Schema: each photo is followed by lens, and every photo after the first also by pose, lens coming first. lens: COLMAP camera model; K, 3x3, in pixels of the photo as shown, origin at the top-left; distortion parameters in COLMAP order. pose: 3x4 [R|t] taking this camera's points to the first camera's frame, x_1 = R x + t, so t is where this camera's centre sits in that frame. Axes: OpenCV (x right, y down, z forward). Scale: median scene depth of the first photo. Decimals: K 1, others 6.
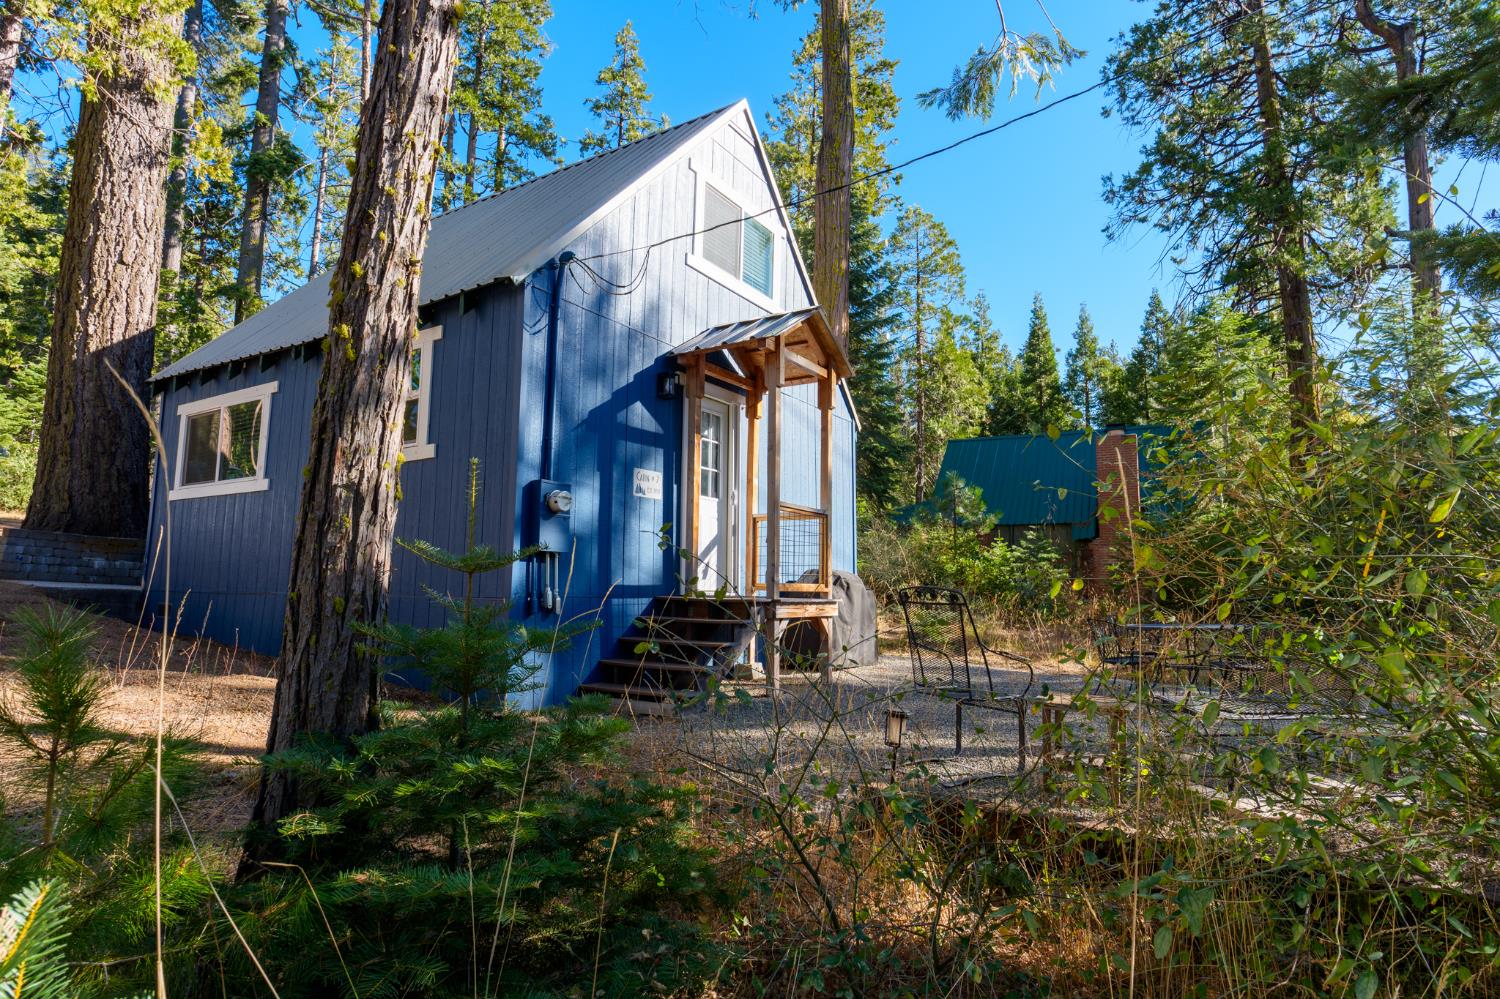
lens RADIAL K [[808.5, 0, 746.6], [0, 808.5, 498.9], [0, 0, 1]] dist [-0.025917, 0.004687]
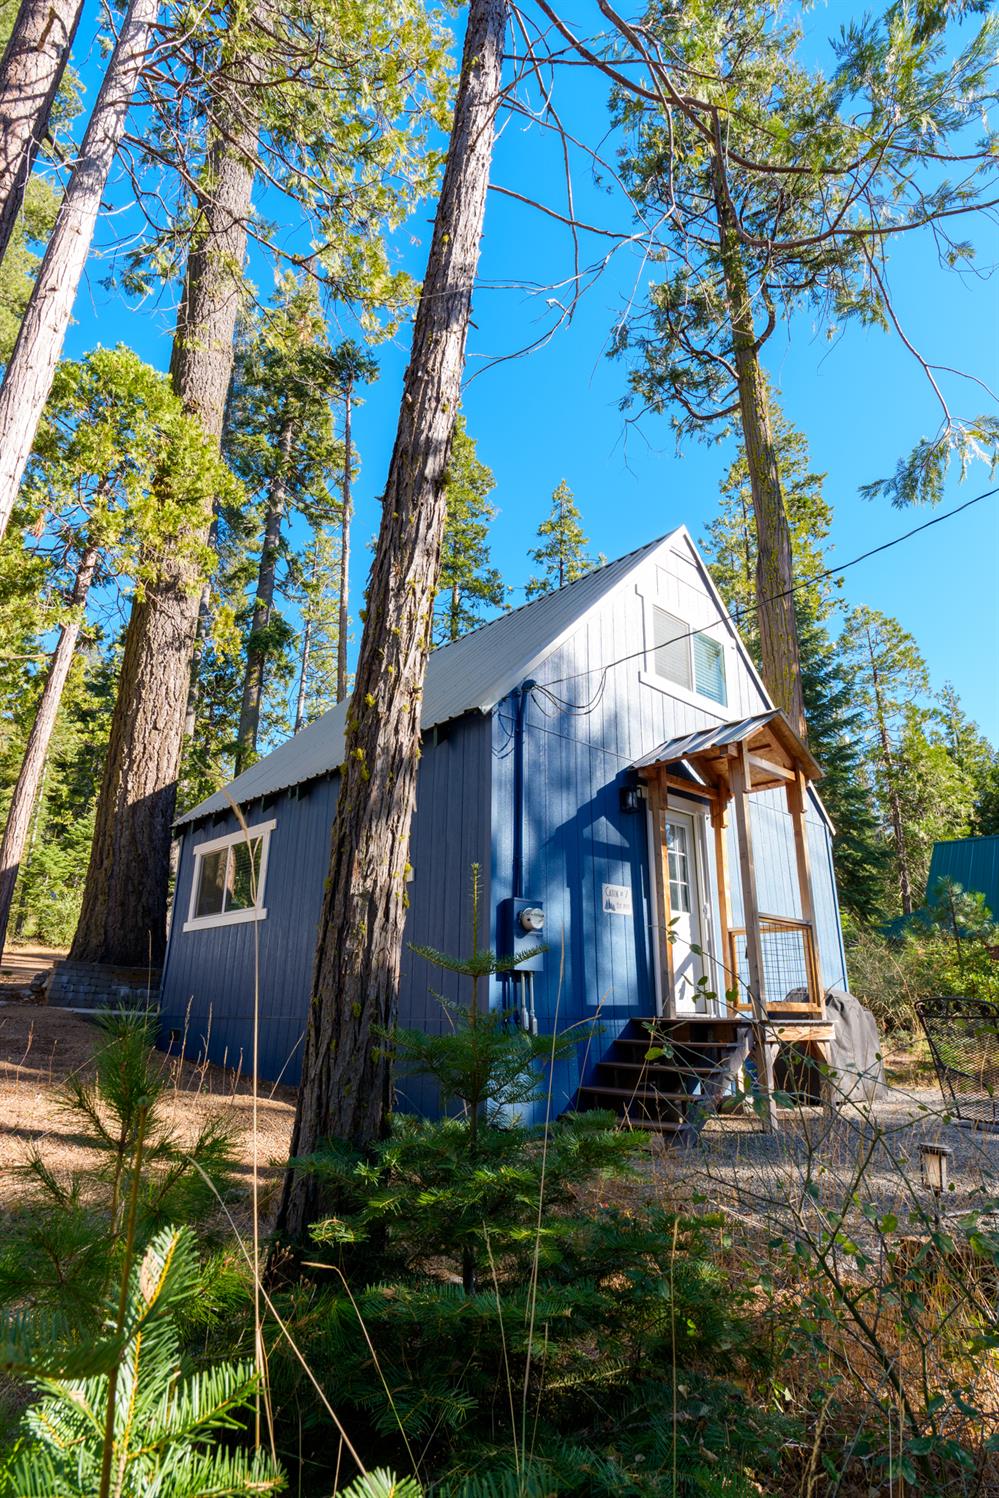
lens RADIAL K [[808.4, 0, 499.6], [0, 808.4, 750.4], [0, 0, 1]] dist [-0.029949, 0.011979]
pose [[0.968379, -0.083105, -0.235237, -0.005737], [0.032195, 0.976633, -0.212491, 0.003528], [0.247399, 0.198198, 0.948426, -0.001966]]
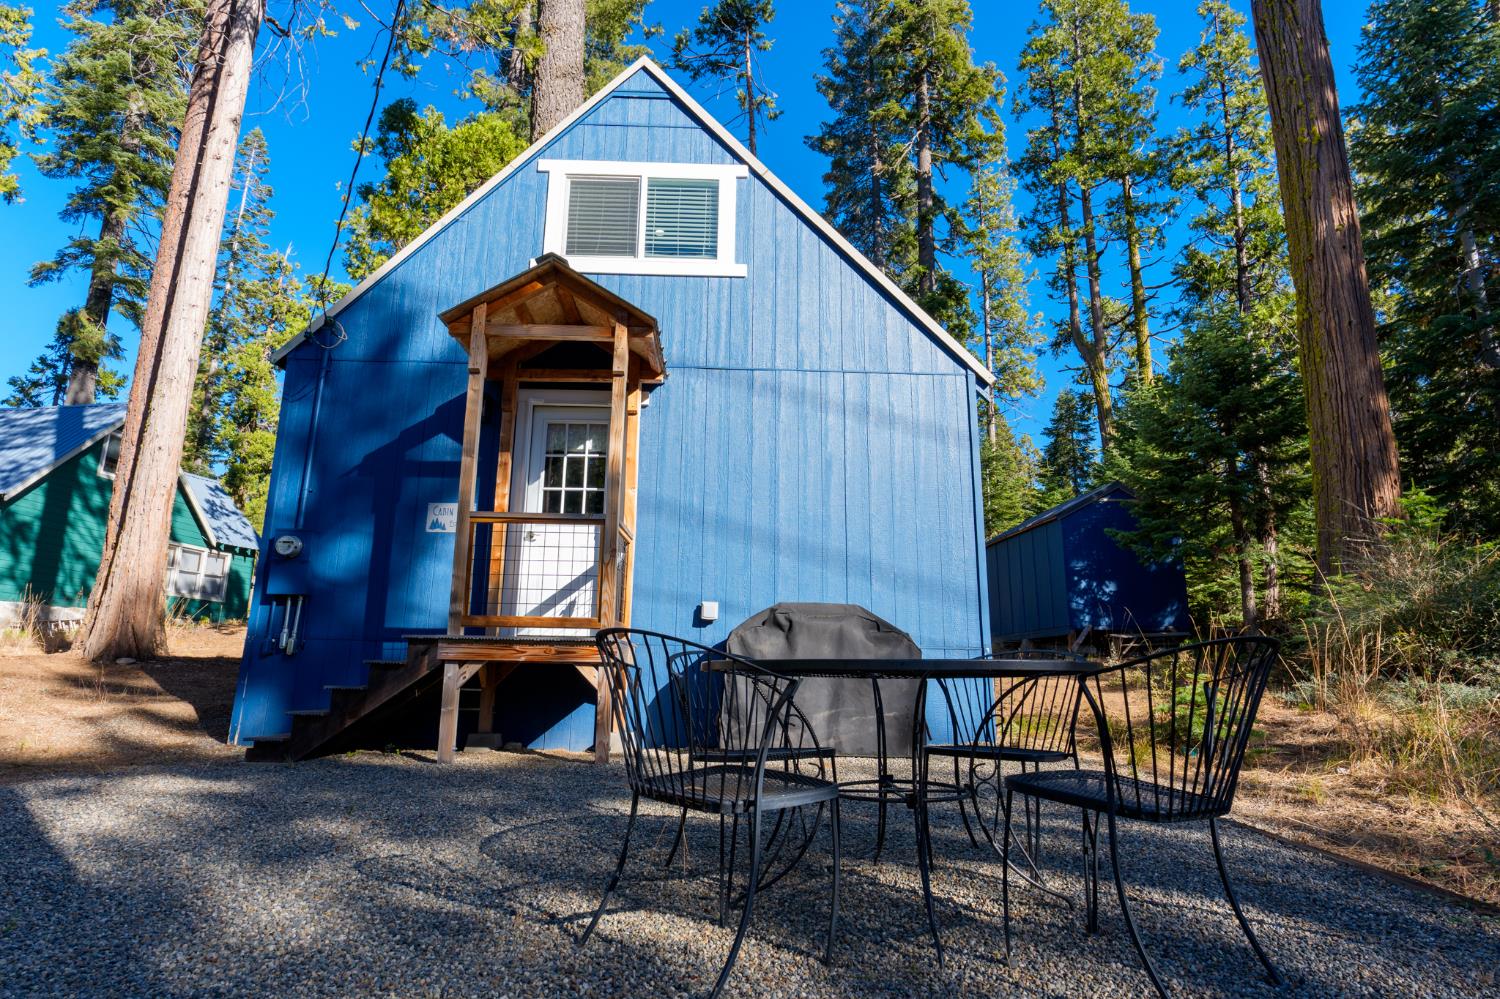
lens RADIAL K [[808.5, 0, 746.6], [0, 808.5, 498.9], [0, 0, 1]] dist [-0.025917, 0.004687]
pose [[0.574919, -0.187807, -0.796365, 0.325715], [0.093737, 0.982010, -0.163917, 0.057334], [0.812823, 0.019590, 0.582181, 0.300919]]
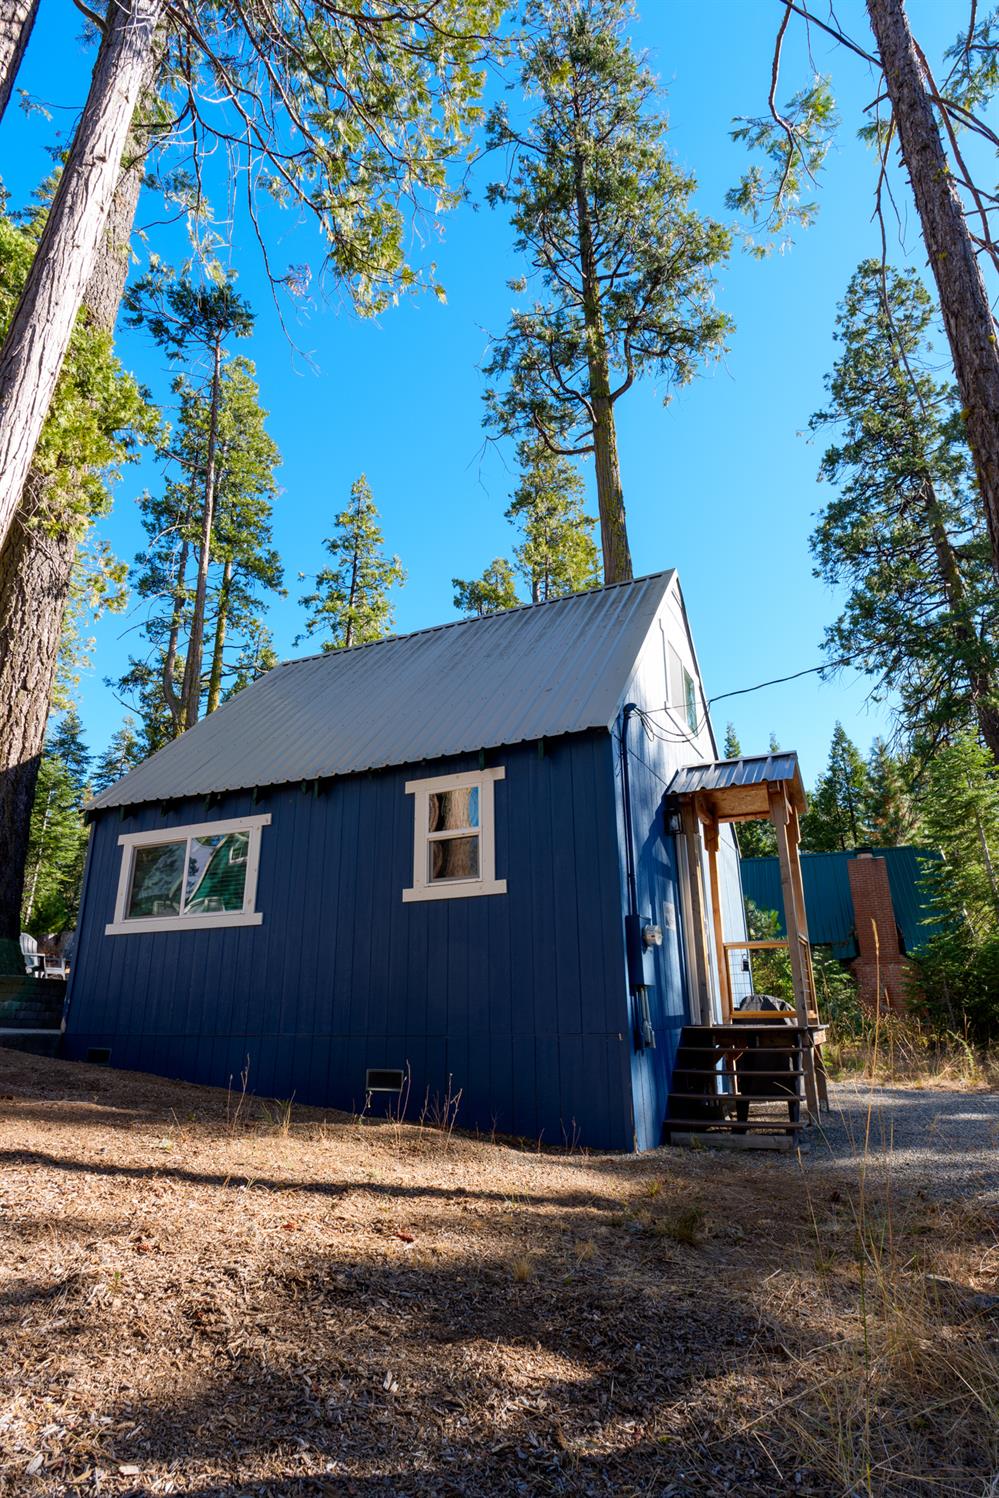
lens RADIAL K [[805.4, 0, 509.4], [0, 805.4, 752.1], [0, 0, 1]] dist [-0.023977, 0.002121]
pose [[0.992914, 0.014517, 0.117947, -0.181772], [0.009838, 0.979063, -0.203320, -0.006552], [-0.118429, 0.203039, 0.971982, -0.013832]]
